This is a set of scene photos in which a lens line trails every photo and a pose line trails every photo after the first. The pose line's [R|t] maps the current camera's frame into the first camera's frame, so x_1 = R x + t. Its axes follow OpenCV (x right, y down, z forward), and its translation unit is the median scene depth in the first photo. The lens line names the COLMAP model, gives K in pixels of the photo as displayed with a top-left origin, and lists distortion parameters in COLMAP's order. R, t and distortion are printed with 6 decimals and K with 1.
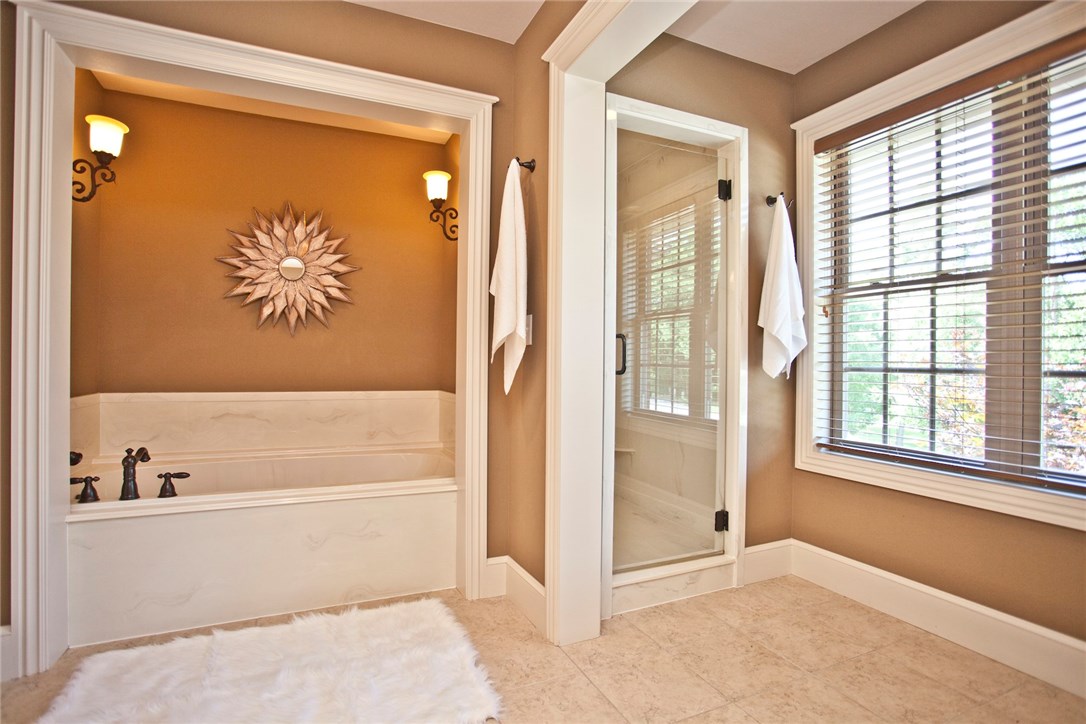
lens RADIAL K [[532.6, 0, 544.5], [0, 532.6, 364.2], [0, 0, 1]] dist [-0.046090, 0.011065]
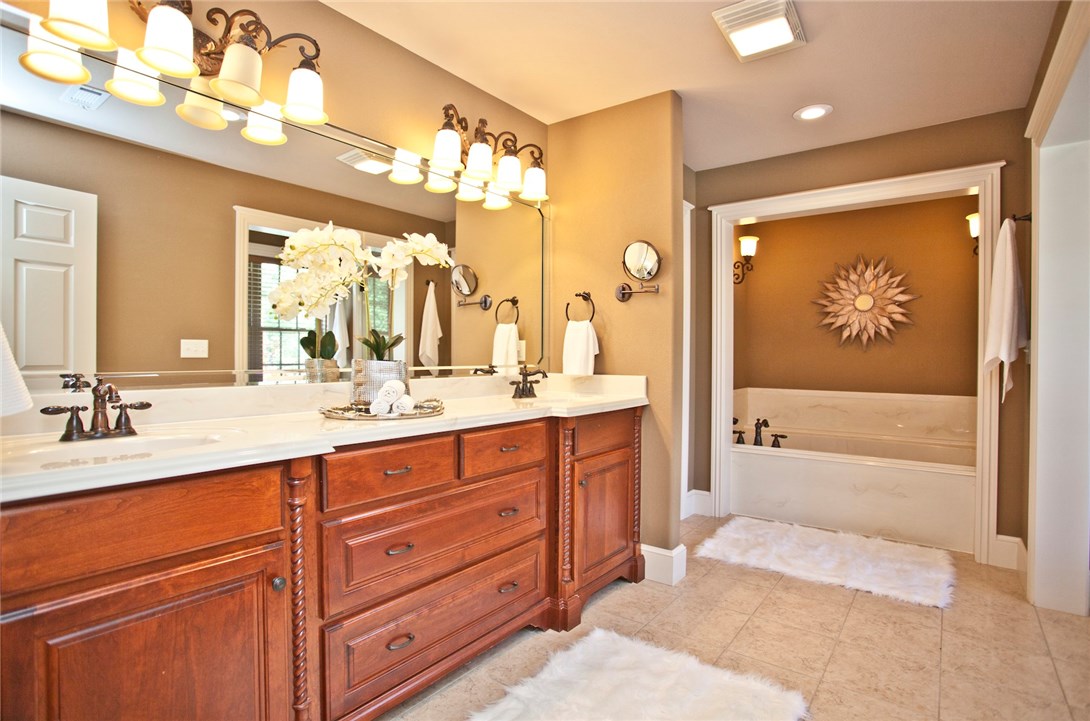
lens RADIAL K [[534.6, 0, 549.1], [0, 534.6, 359.9], [0, 0, 1]] dist [-0.046090, 0.011065]
pose [[0.469165, -0.000333, -0.883110, 0.360508], [-0.001477, 0.999998, -0.001162, -0.030689], [0.883109, 0.001849, 0.469164, -0.380624]]
